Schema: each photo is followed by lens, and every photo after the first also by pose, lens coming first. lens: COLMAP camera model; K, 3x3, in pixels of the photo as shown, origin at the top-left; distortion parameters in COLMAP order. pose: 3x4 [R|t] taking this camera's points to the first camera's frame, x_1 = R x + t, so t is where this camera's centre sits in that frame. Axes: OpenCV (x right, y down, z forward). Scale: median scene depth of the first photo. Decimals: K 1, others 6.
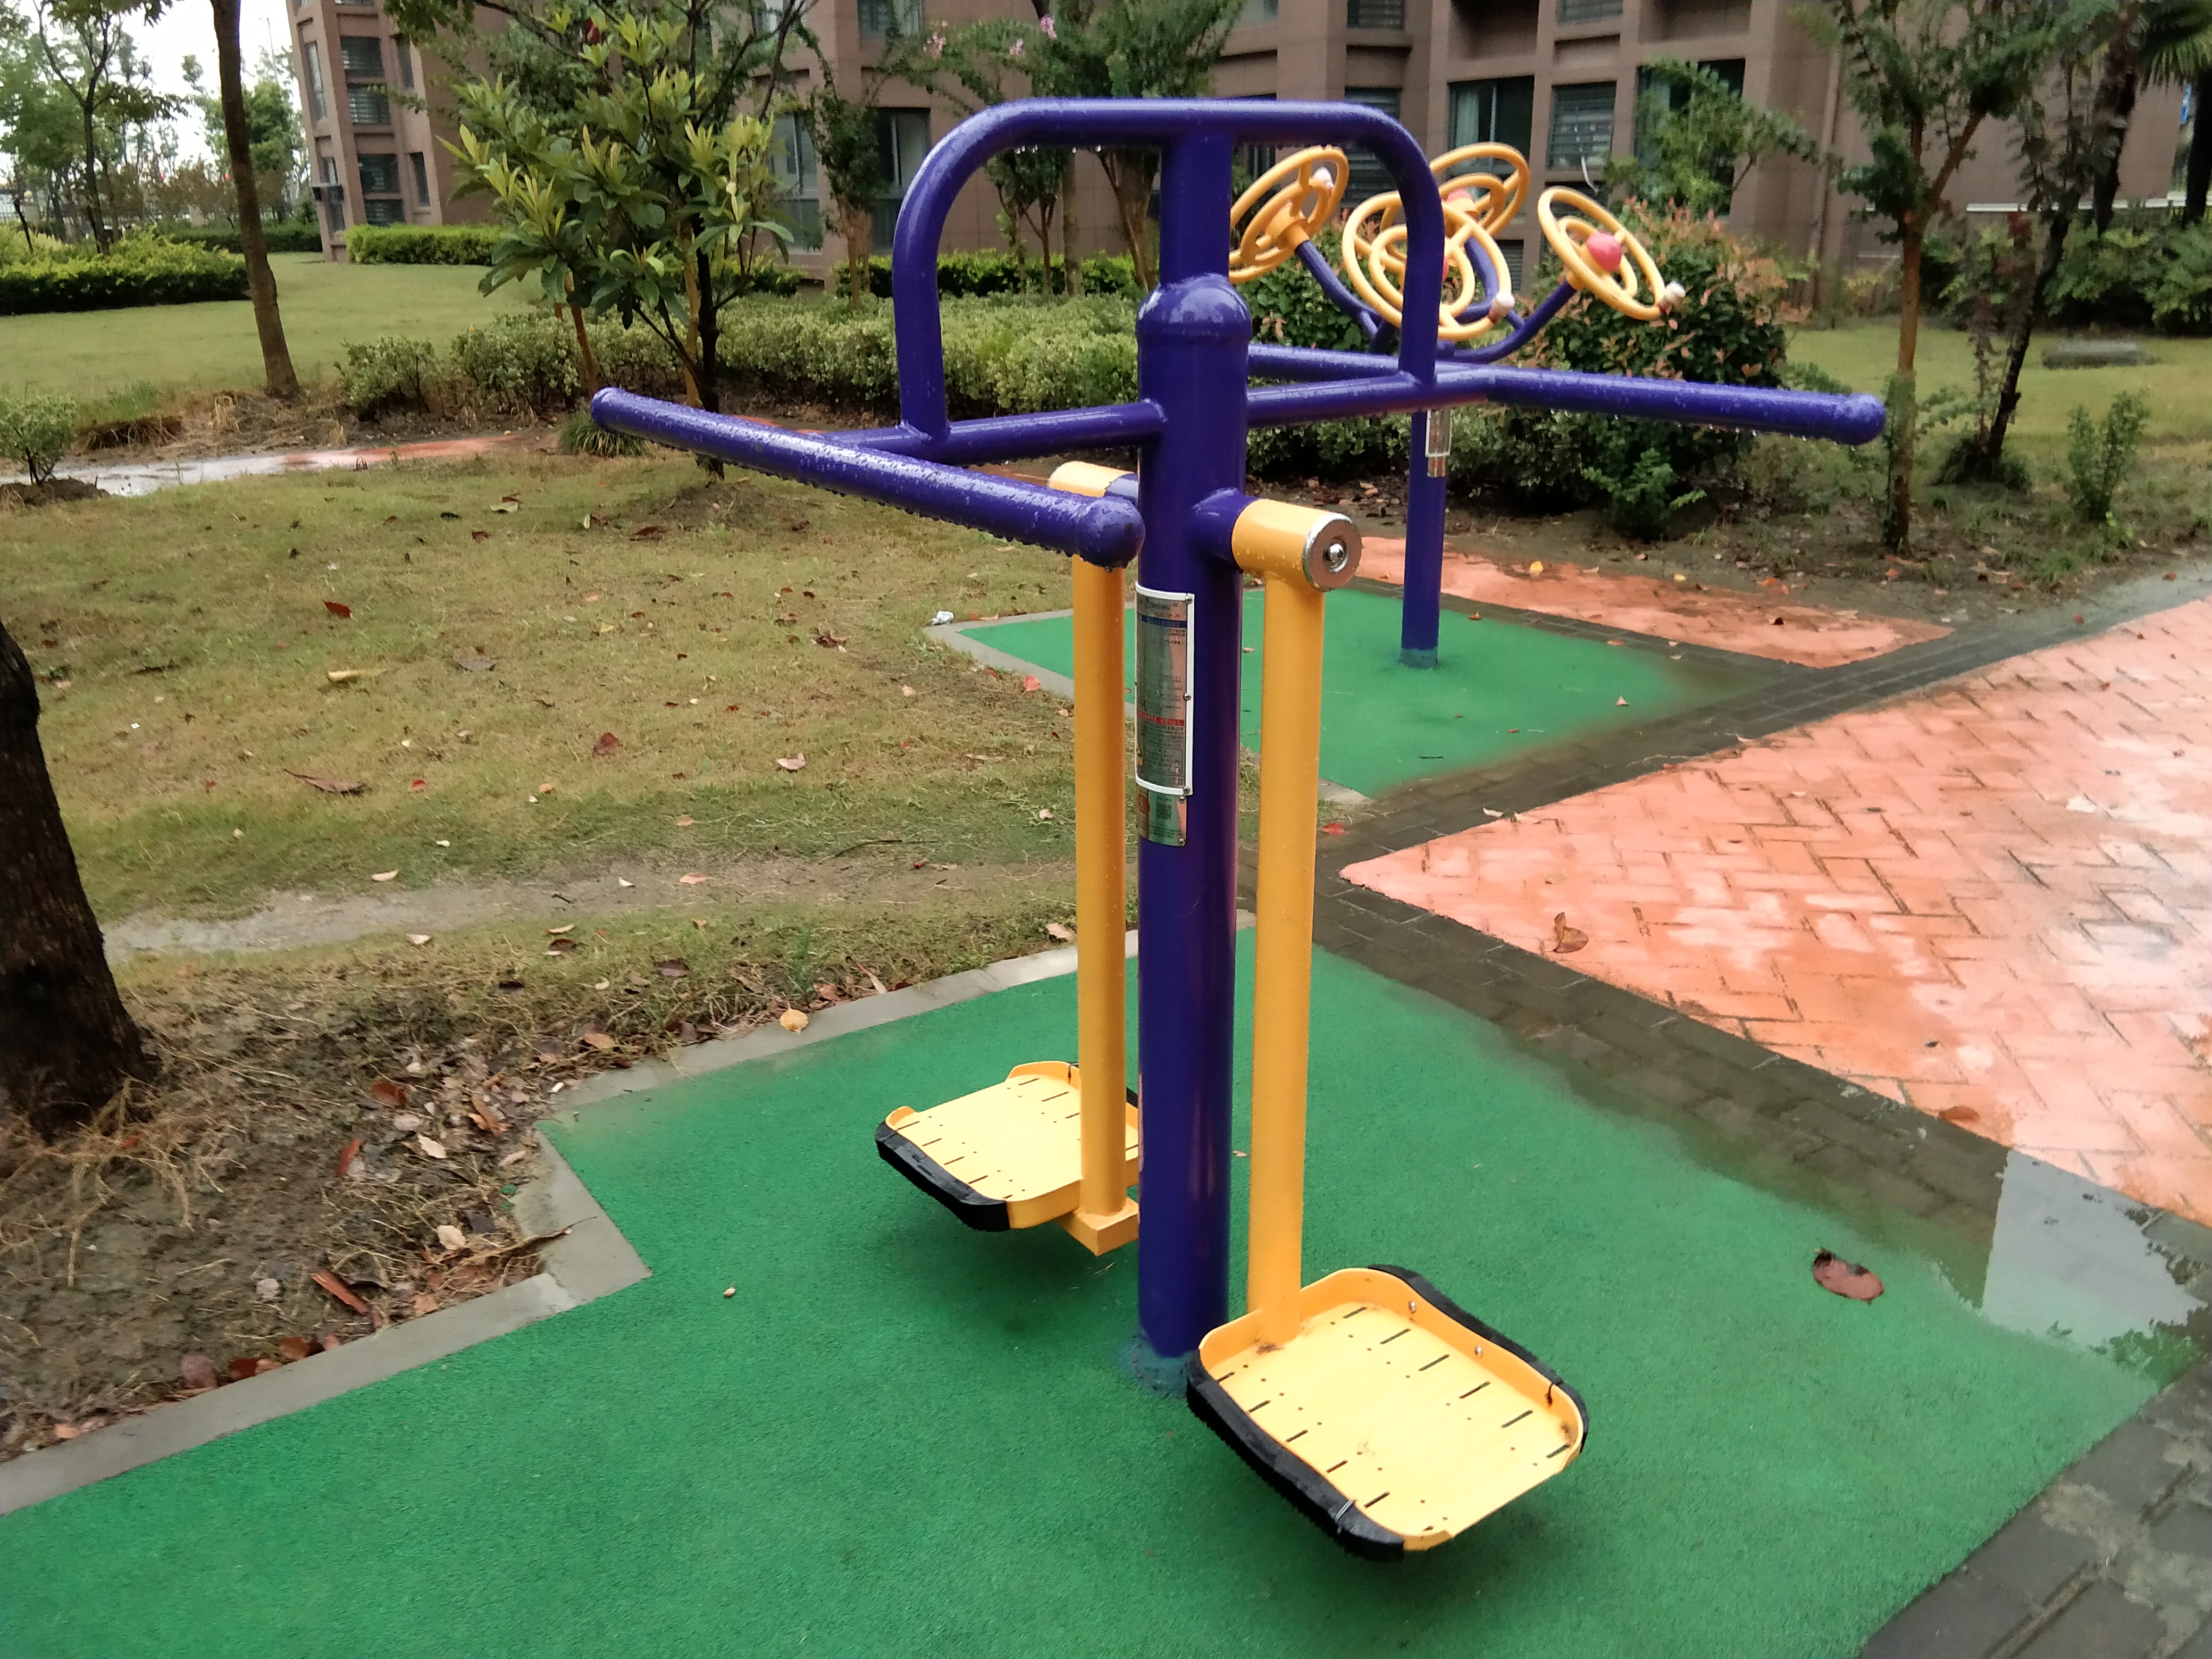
lens RADIAL K [[1782.9, 0, 1081.2], [0, 1782.9, 827.6], [0, 0, 1]] dist [0.098950, -0.126206]
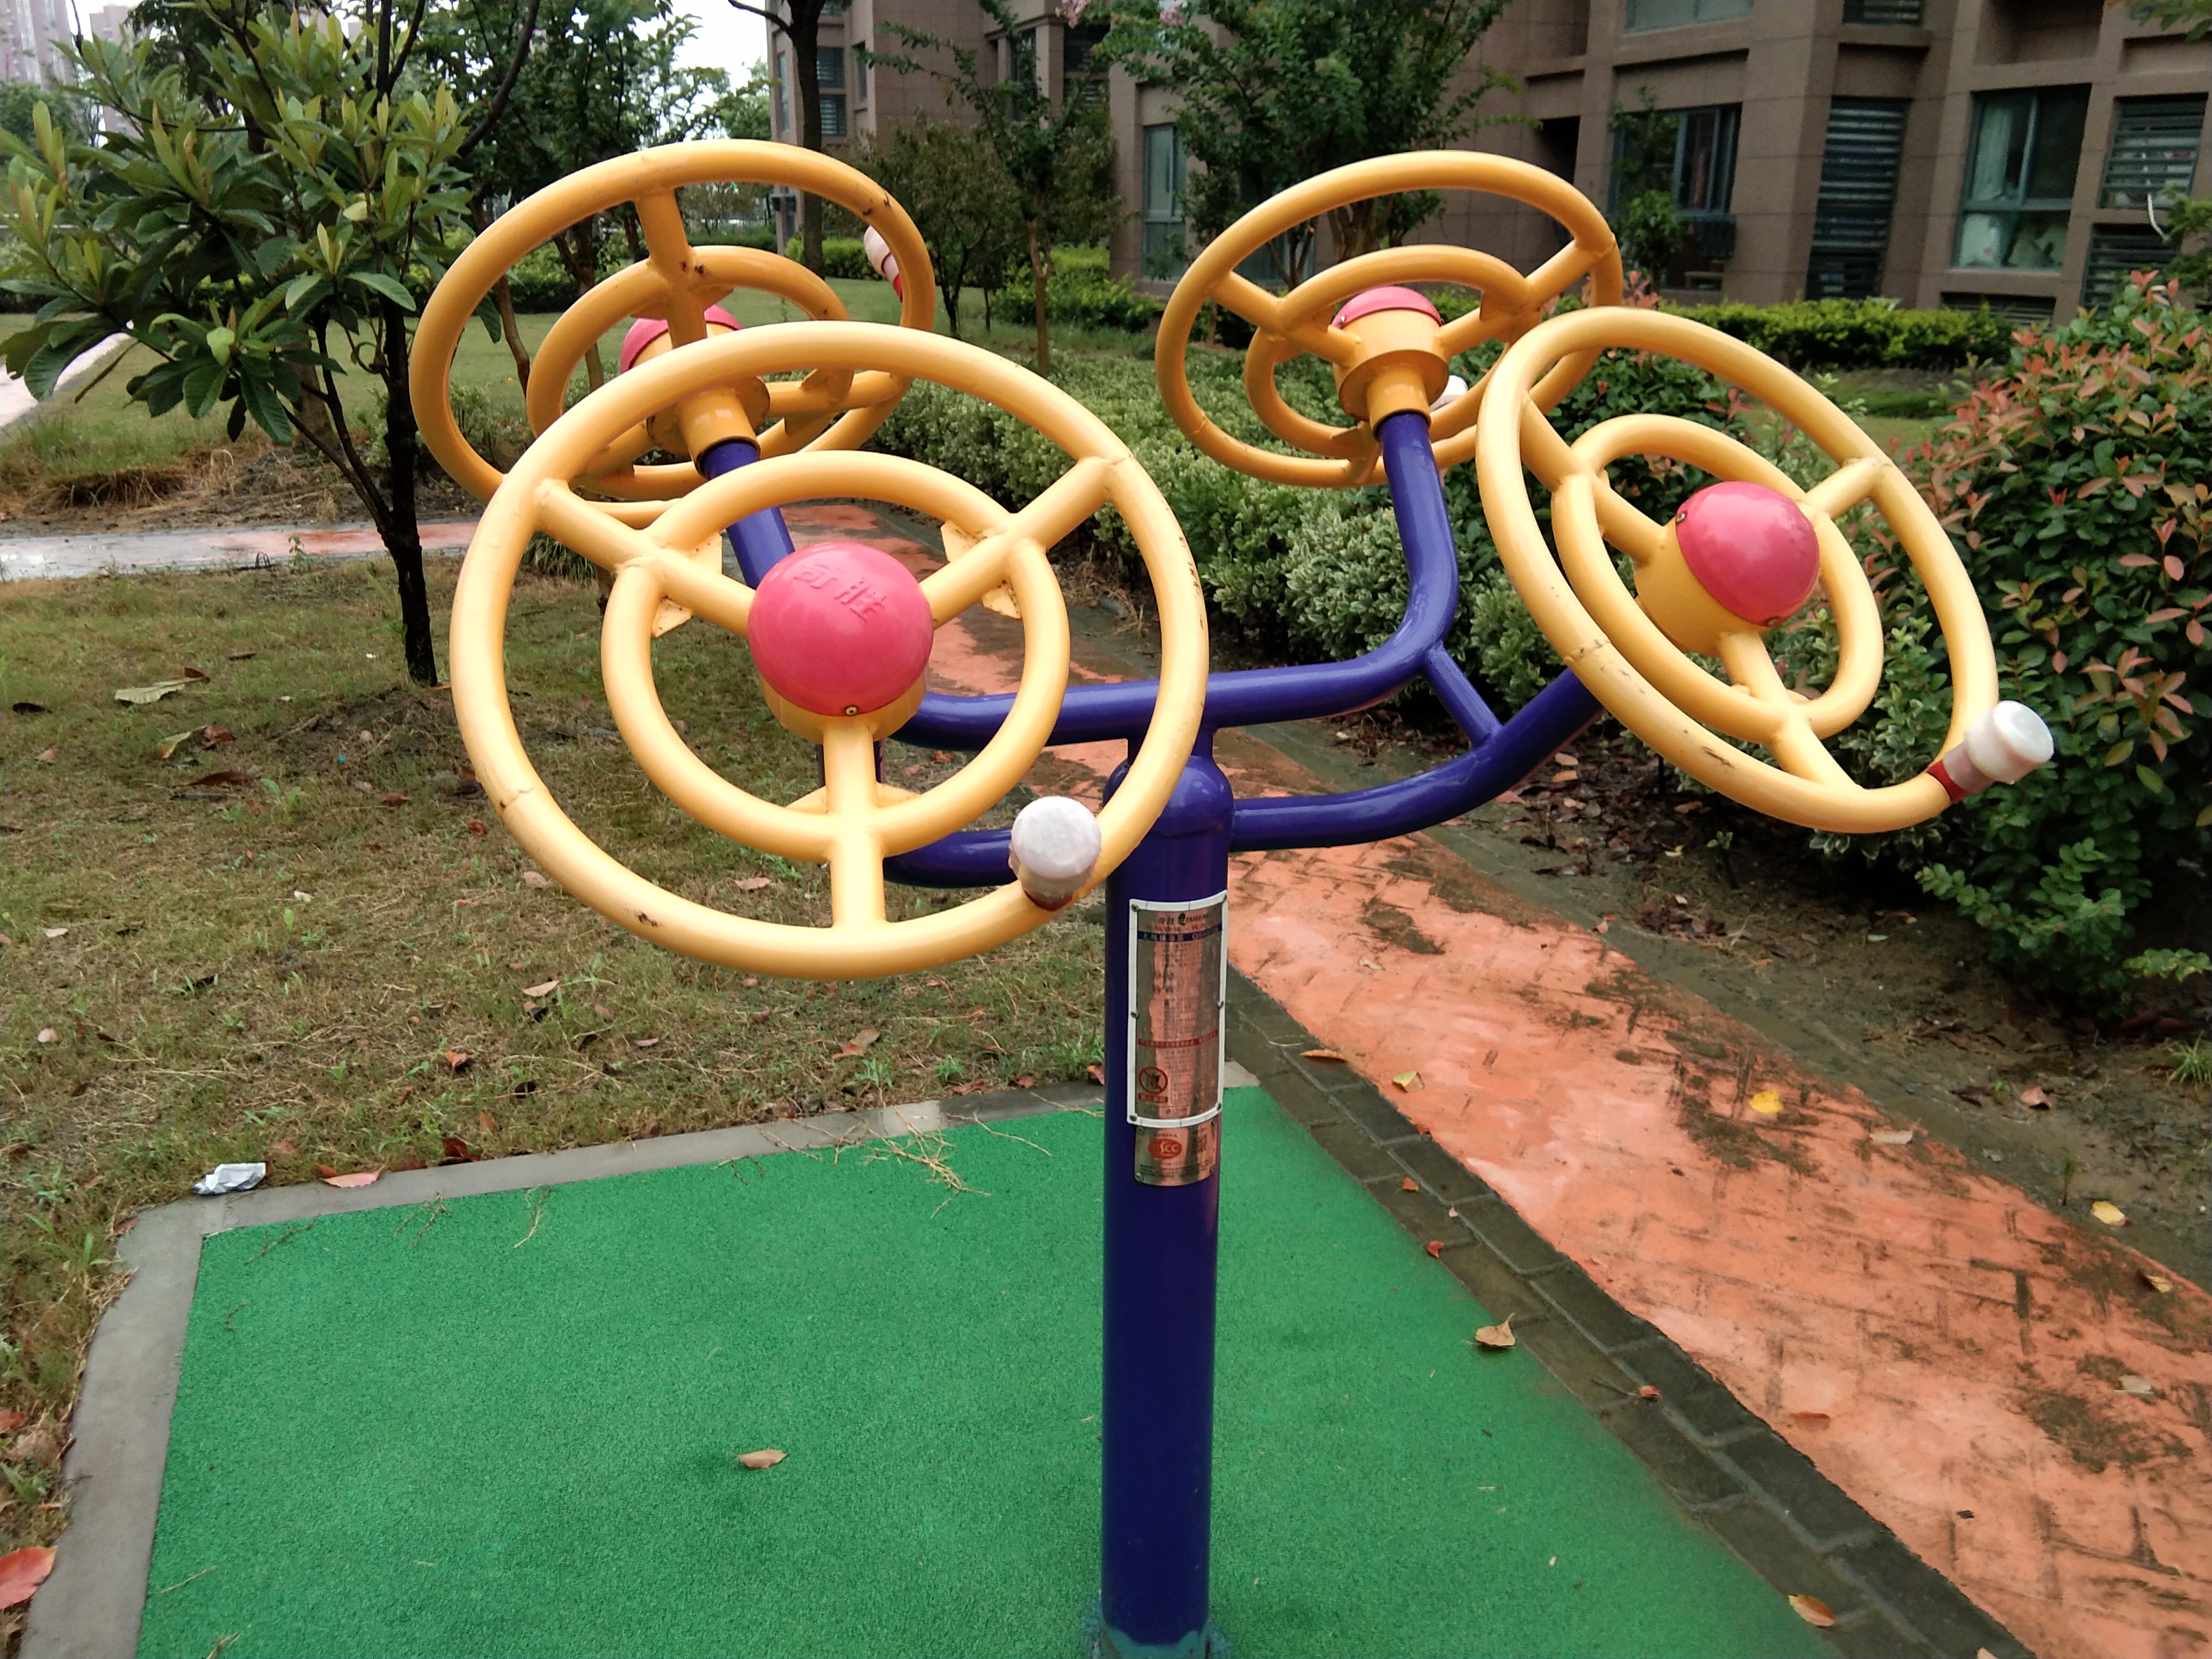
lens RADIAL K [[1764.4, 0, 1099.8], [0, 1764.4, 836.2], [0, 0, 1]] dist [0.091215, -0.106232]
pose [[0.964598, 0.110950, -0.239249, 0.183002], [-0.111466, 0.993703, 0.011415, -0.186307], [0.239009, 0.015657, 0.970891, 0.500387]]
